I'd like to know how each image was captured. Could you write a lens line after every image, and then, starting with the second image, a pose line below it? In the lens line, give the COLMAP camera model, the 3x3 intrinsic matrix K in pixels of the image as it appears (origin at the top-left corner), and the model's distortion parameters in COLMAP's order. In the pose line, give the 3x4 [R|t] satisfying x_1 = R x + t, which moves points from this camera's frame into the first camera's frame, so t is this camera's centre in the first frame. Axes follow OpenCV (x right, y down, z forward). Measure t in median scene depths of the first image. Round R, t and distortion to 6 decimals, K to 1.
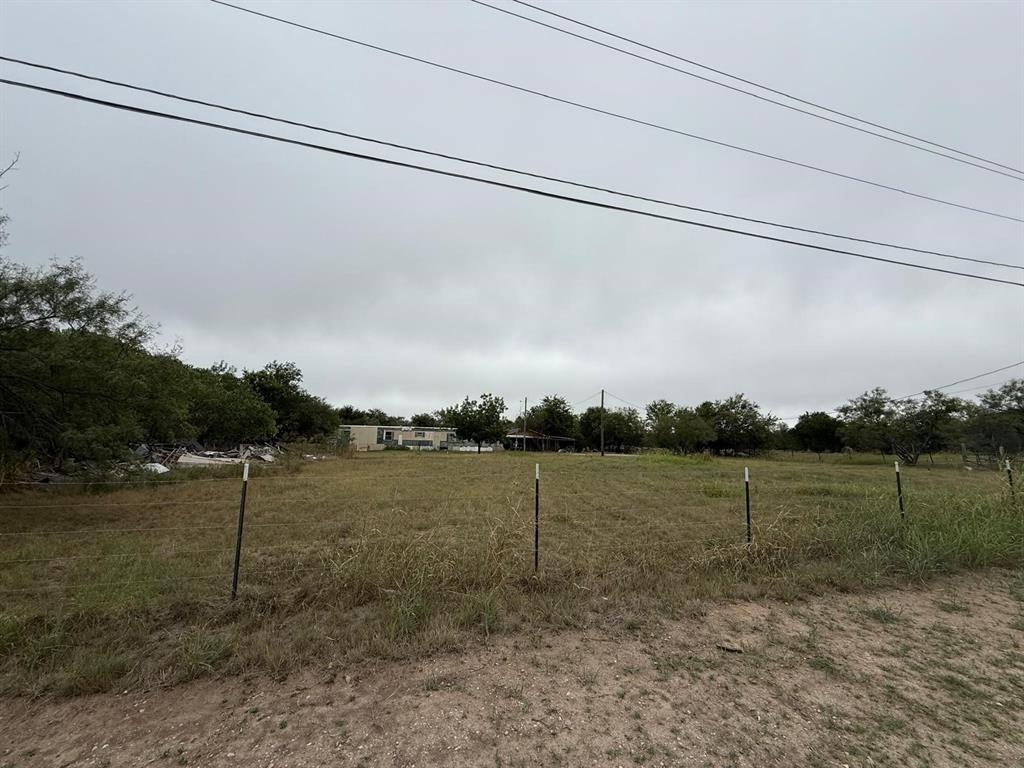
lens RADIAL K [[405.3, 0, 509.8], [0, 405.3, 382.7], [0, 0, 1]] dist [-0.001346, 0.000399]
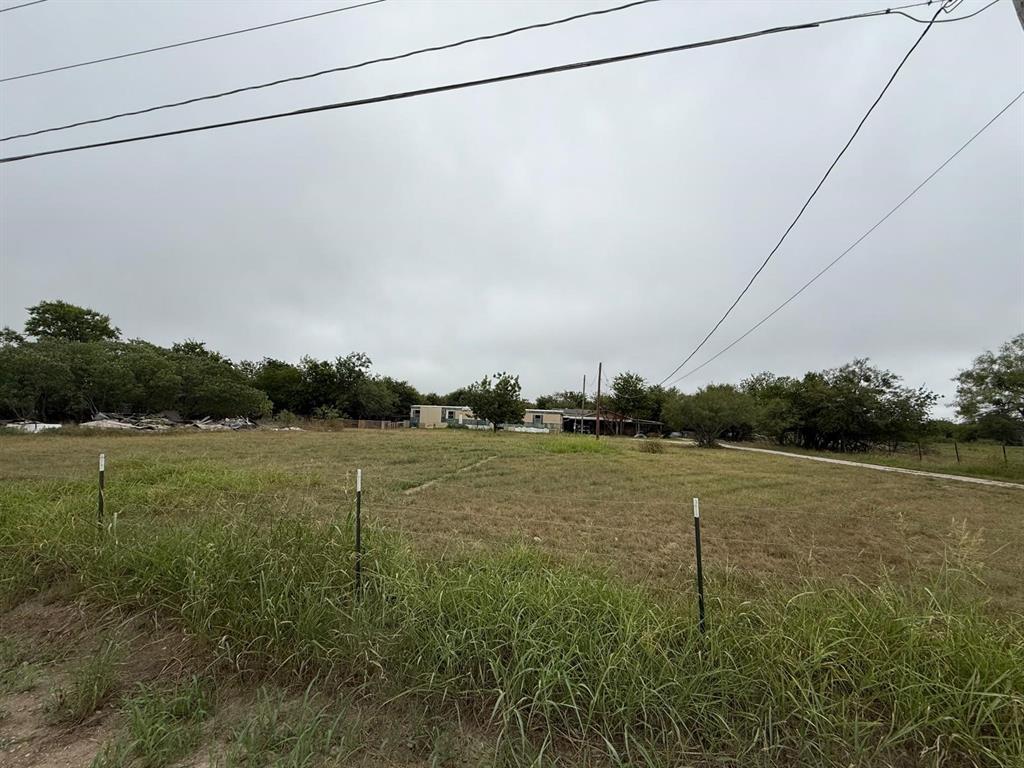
lens RADIAL K [[405.3, 0, 509.8], [0, 405.3, 382.7], [0, 0, 1]] dist [-0.001346, 0.000399]
pose [[0.875208, -0.026637, -0.483013, 2.538107], [0.045090, 0.998628, 0.026629, 0.155892], [0.481641, -0.045085, 0.875208, 0.898729]]
